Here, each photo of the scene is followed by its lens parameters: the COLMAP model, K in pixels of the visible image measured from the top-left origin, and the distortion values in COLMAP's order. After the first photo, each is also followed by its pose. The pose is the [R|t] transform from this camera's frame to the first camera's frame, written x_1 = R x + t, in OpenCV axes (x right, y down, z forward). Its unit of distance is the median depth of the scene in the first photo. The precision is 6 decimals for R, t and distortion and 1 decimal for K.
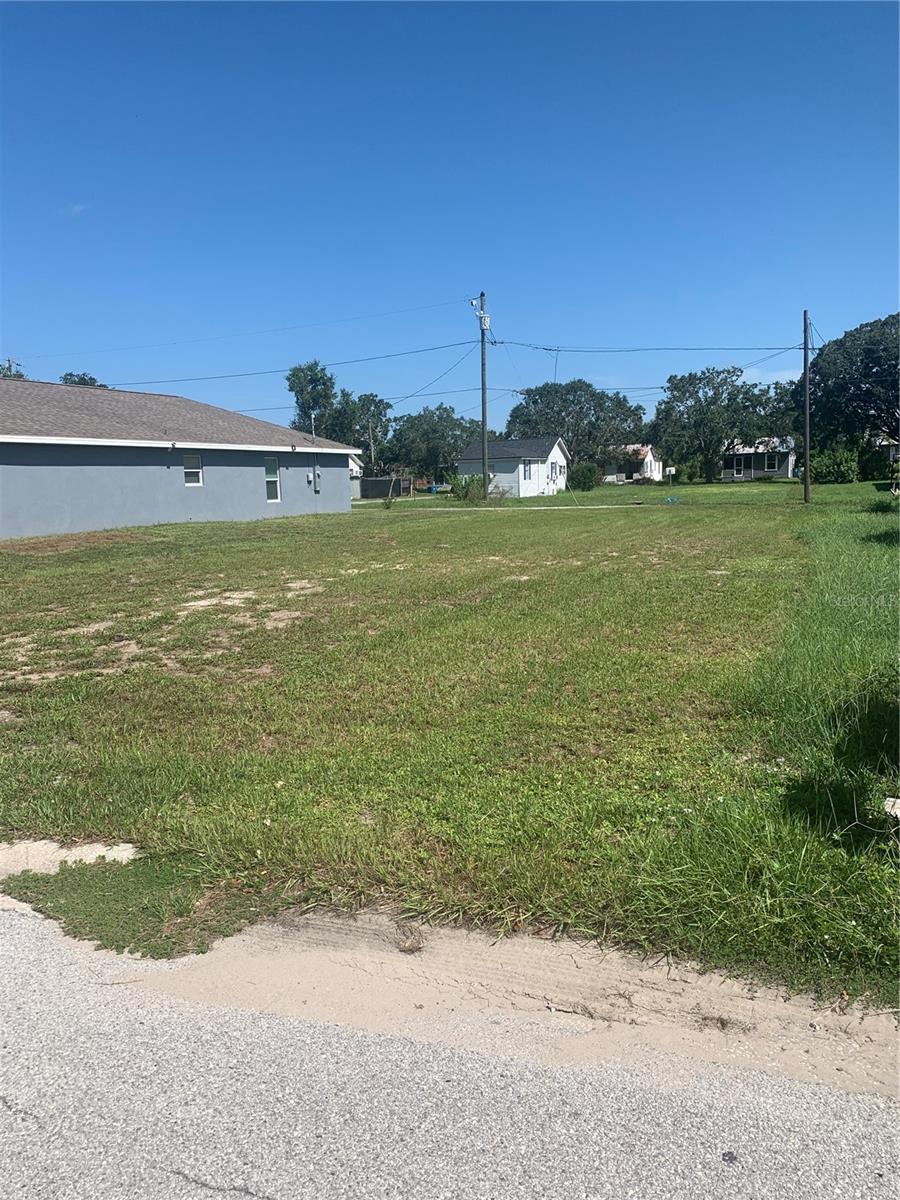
lens RADIAL K [[905.6, 0, 450.0], [0, 905.6, 600.0], [0, 0, 1]] dist [0.004584, -0.013082]
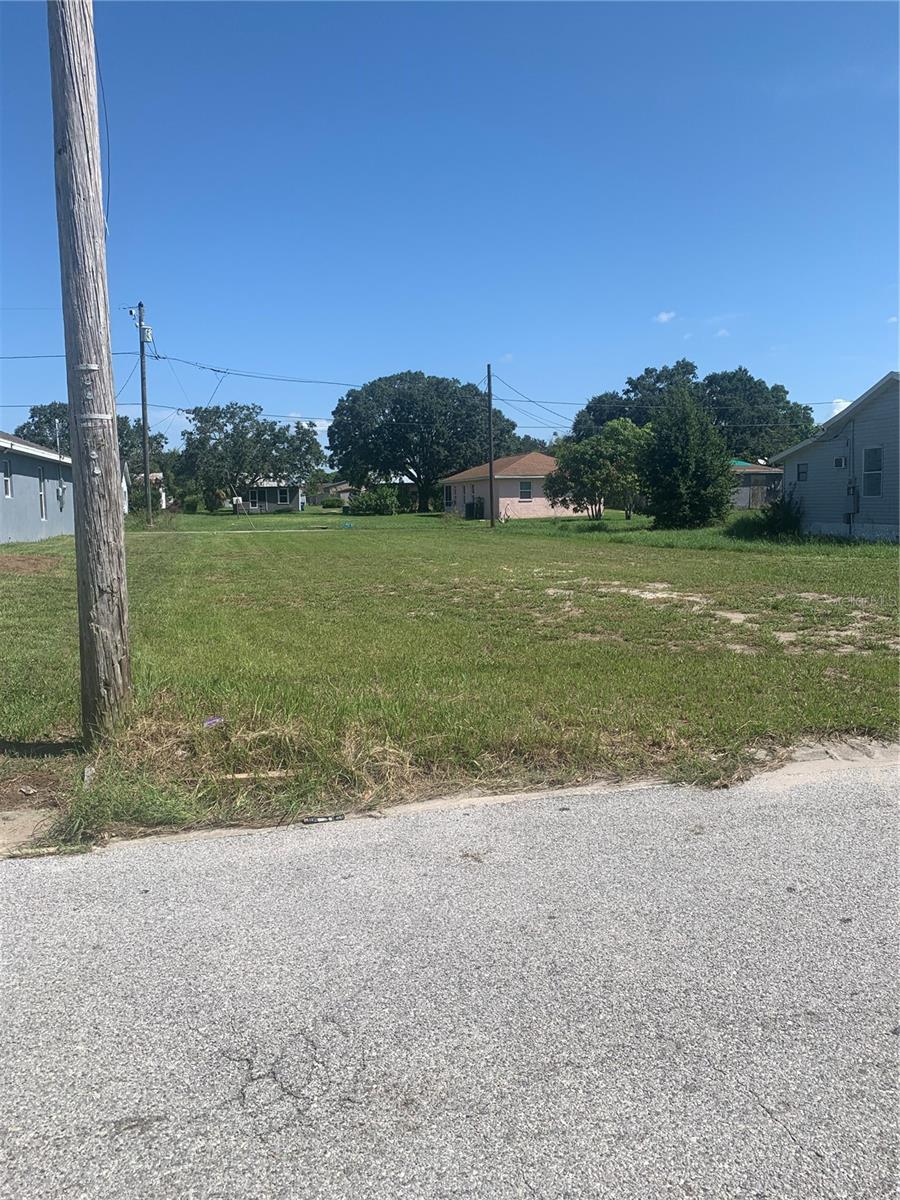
lens RADIAL K [[905.6, 0, 450.0], [0, 905.6, 600.0], [0, 0, 1]] dist [0.004584, -0.013082]
pose [[0.803020, -0.038571, 0.594702, -1.374217], [0.061549, 0.997935, -0.018386, 0.014218], [-0.592765, 0.051368, 0.803736, 0.390691]]
